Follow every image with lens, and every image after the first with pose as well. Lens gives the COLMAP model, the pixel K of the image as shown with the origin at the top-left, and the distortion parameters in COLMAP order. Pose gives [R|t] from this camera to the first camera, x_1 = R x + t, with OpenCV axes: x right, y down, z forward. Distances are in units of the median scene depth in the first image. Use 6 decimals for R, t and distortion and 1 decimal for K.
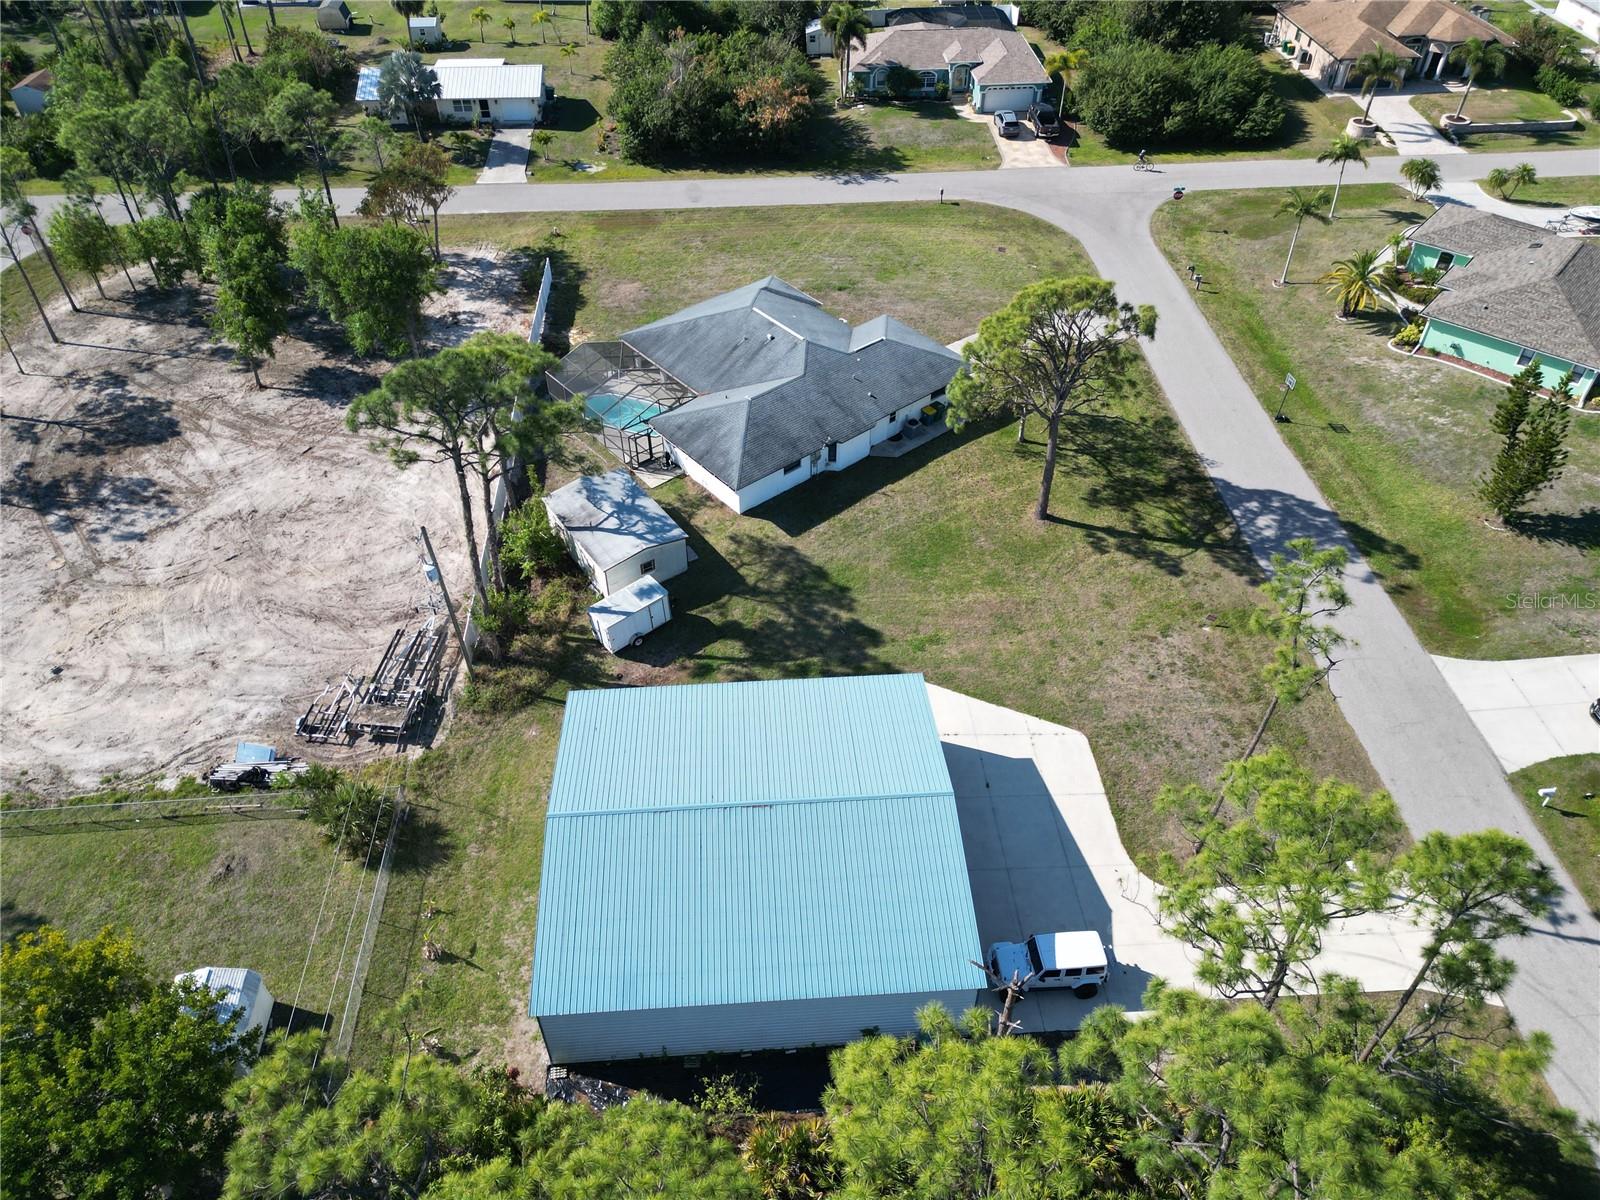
lens RADIAL K [[1122.0, 0, 801.8], [0, 1122.0, 600.6], [0, 0, 1]] dist [0.054487, -0.047644]
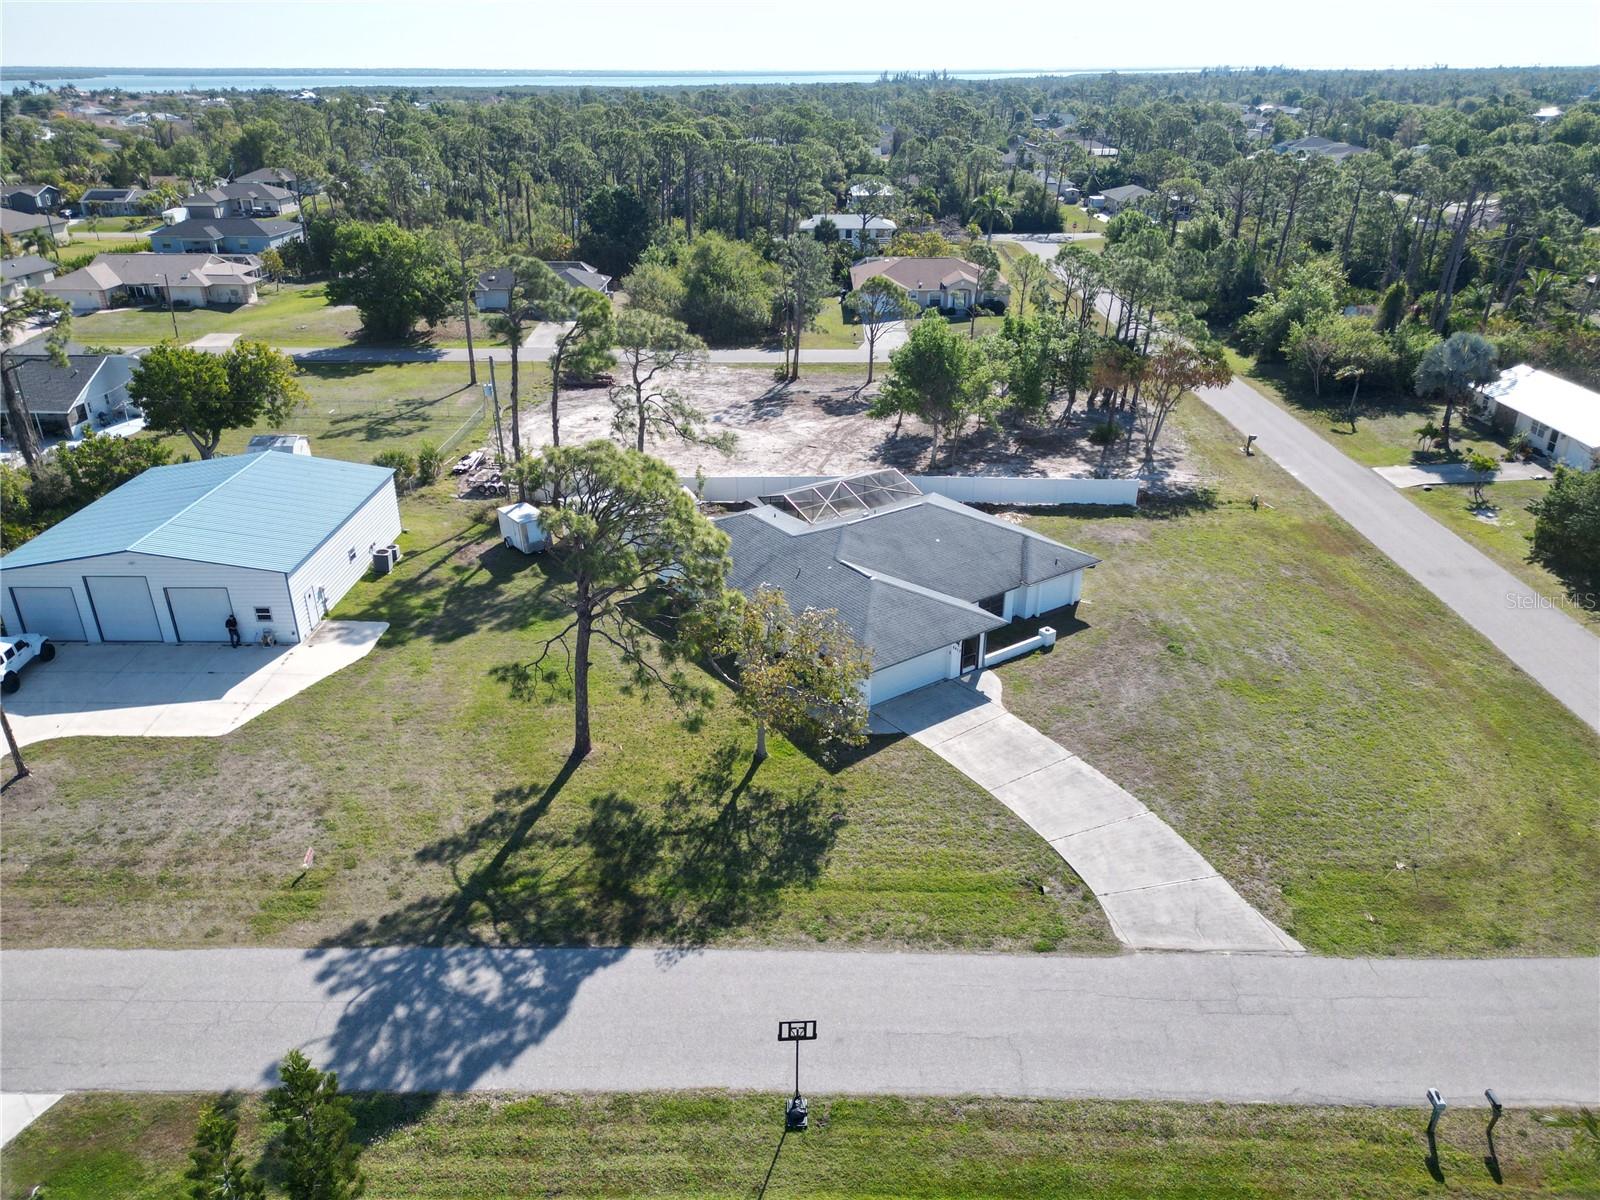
lens RADIAL K [[1122.0, 0, 795.3], [0, 1122.0, 596.6], [0, 0, 1]] dist [0.054487, -0.047644]
pose [[-0.083220, 0.422010, -0.902764, 0.808946], [-0.674734, 0.642801, 0.362686, -0.491715], [0.733354, 0.639308, 0.231250, 0.845358]]
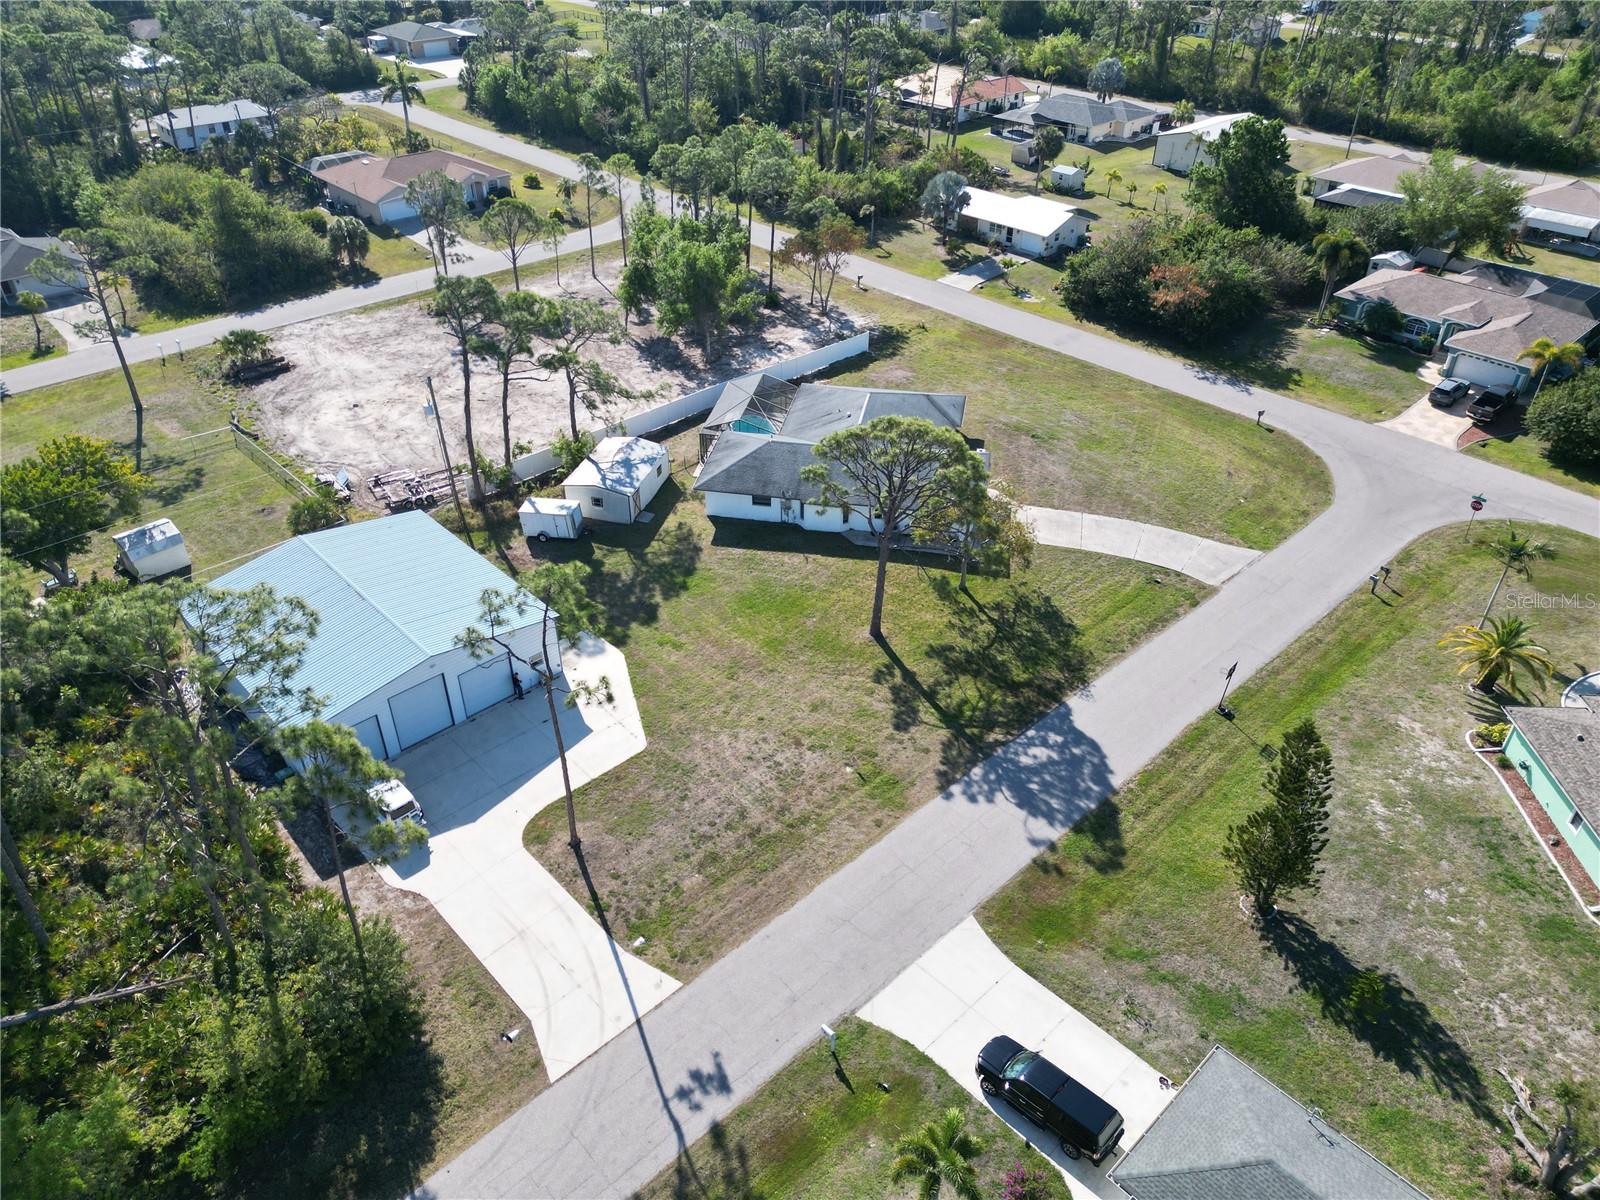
lens RADIAL K [[1122.0, 0, 789.8], [0, 1122.0, 604.4], [0, 0, 1]] dist [0.054487, -0.047644]
pose [[0.627306, 0.449966, -0.635624, 0.797690], [-0.528706, 0.845338, 0.076638, -0.132527], [0.571802, 0.287983, 0.768185, 0.137869]]
